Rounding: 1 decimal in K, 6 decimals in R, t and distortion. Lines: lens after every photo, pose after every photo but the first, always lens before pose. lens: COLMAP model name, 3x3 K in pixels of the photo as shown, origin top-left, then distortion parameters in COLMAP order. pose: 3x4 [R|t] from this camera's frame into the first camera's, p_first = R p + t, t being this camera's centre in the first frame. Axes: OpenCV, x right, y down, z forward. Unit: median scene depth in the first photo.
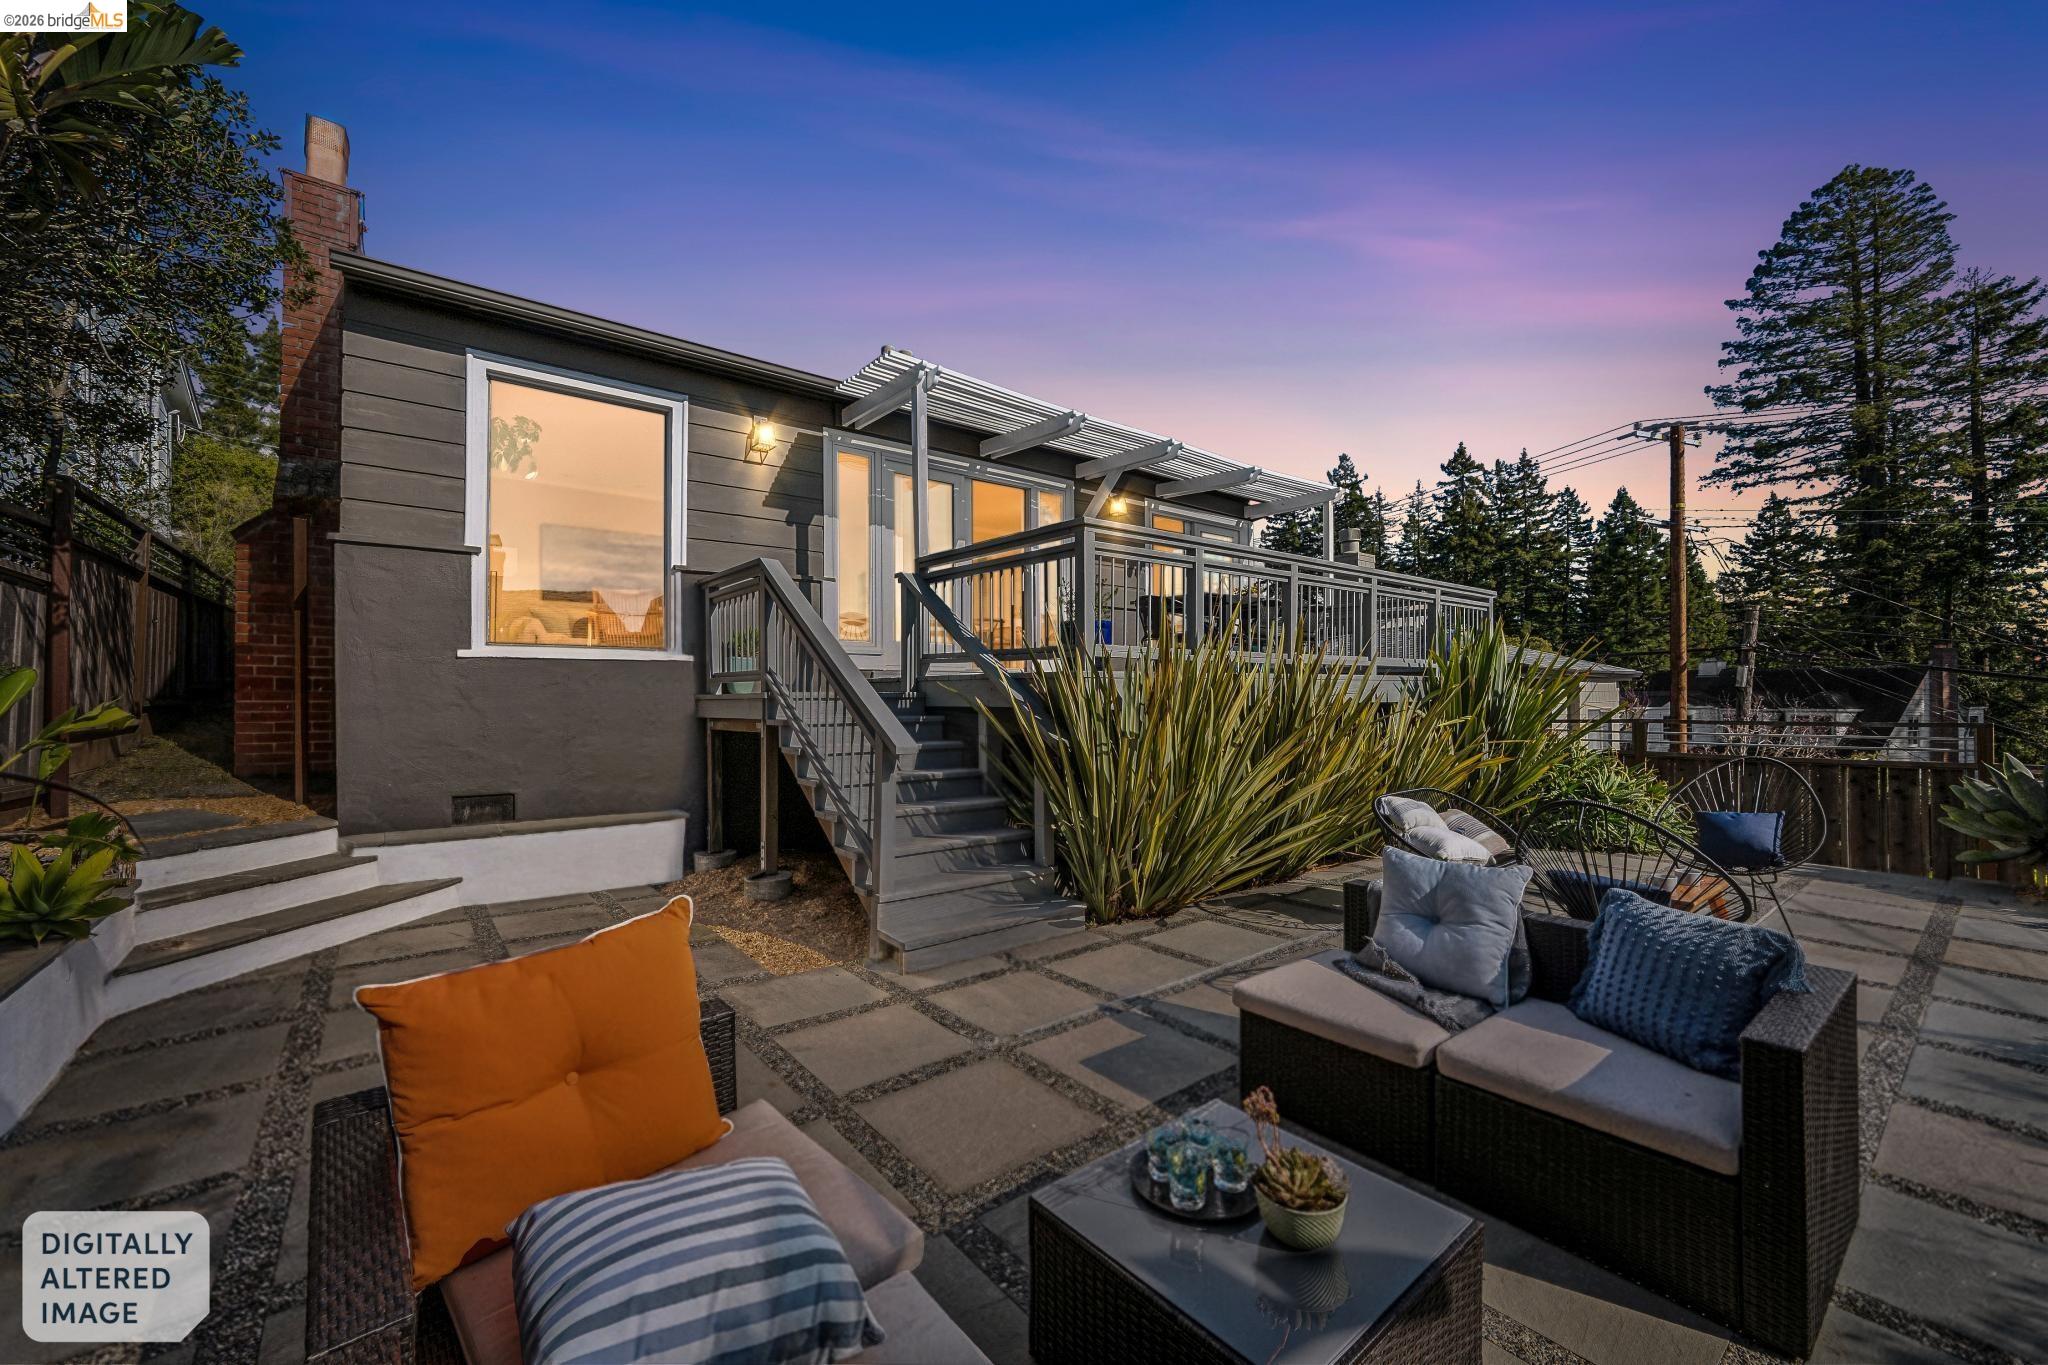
lens RADIAL K [[803.7, 0, 1021.8], [0, 803.7, 685.7], [0, 0, 1]] dist [-0.001750, 0.000433]
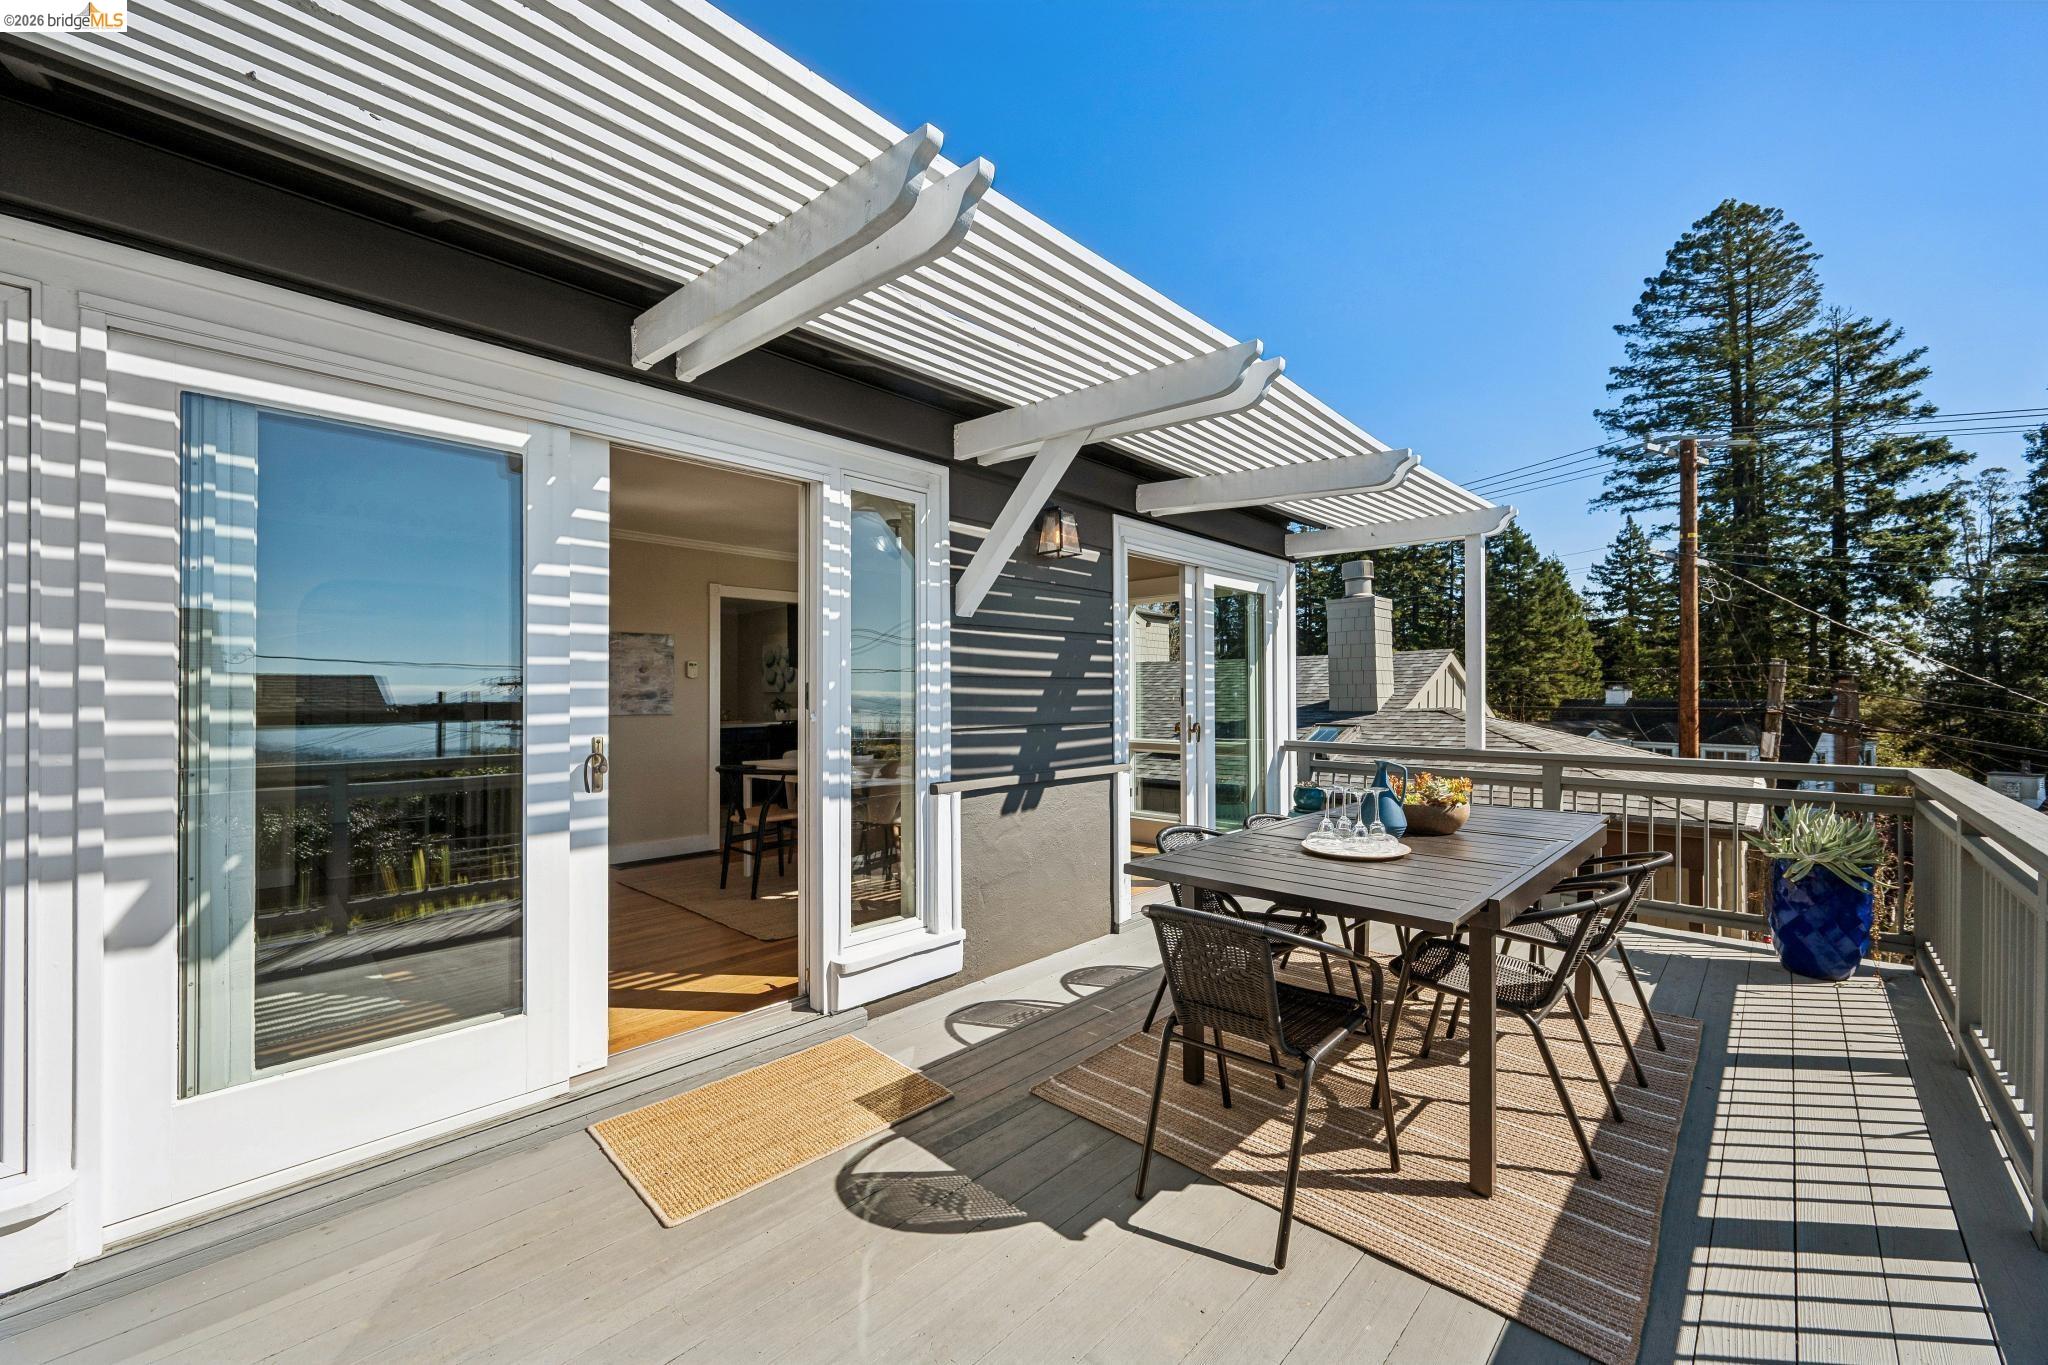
lens RADIAL K [[803.7, 0, 1021.0], [0, 803.7, 688.5], [0, 0, 1]] dist [-0.001750, 0.000433]
pose [[0.991094, 0.005498, 0.133048, 0.008173], [-0.006165, 0.999970, 0.004604, -0.025505], [-0.133019, -0.005383, 0.991099, 0.103813]]
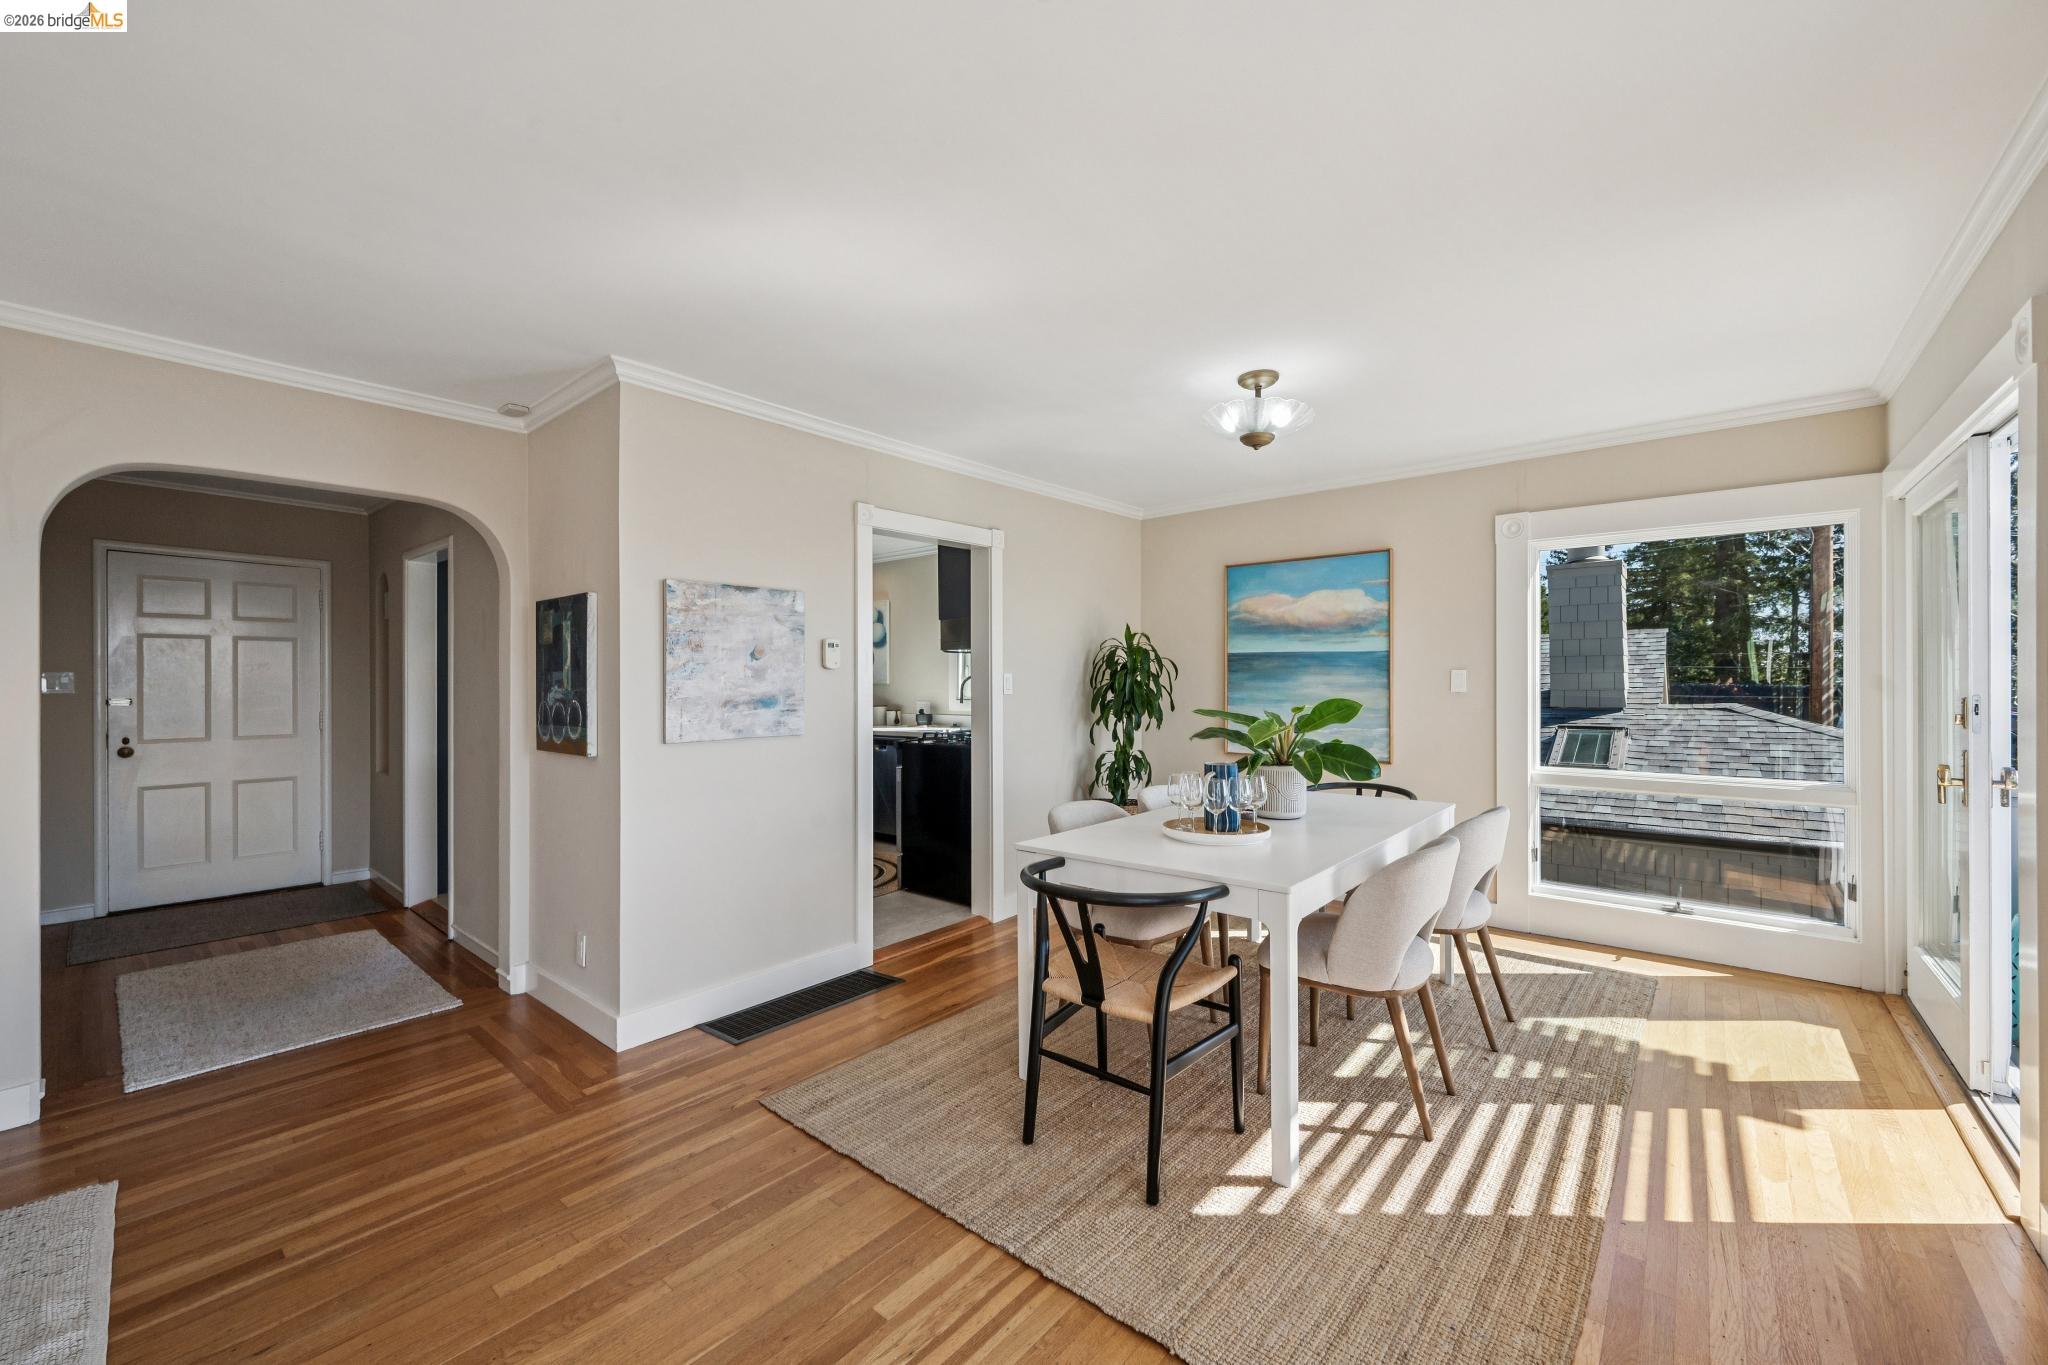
lens RADIAL K [[803.7, 0, 1011.2], [0, 803.7, 680.9], [0, 0, 1]] dist [-0.001750, 0.000433]
pose [[0.983283, 0.009929, 0.181814, -0.036682], [-0.013379, 0.999753, 0.017759, -0.027162], [-0.181593, -0.019894, 0.983173, 0.187578]]
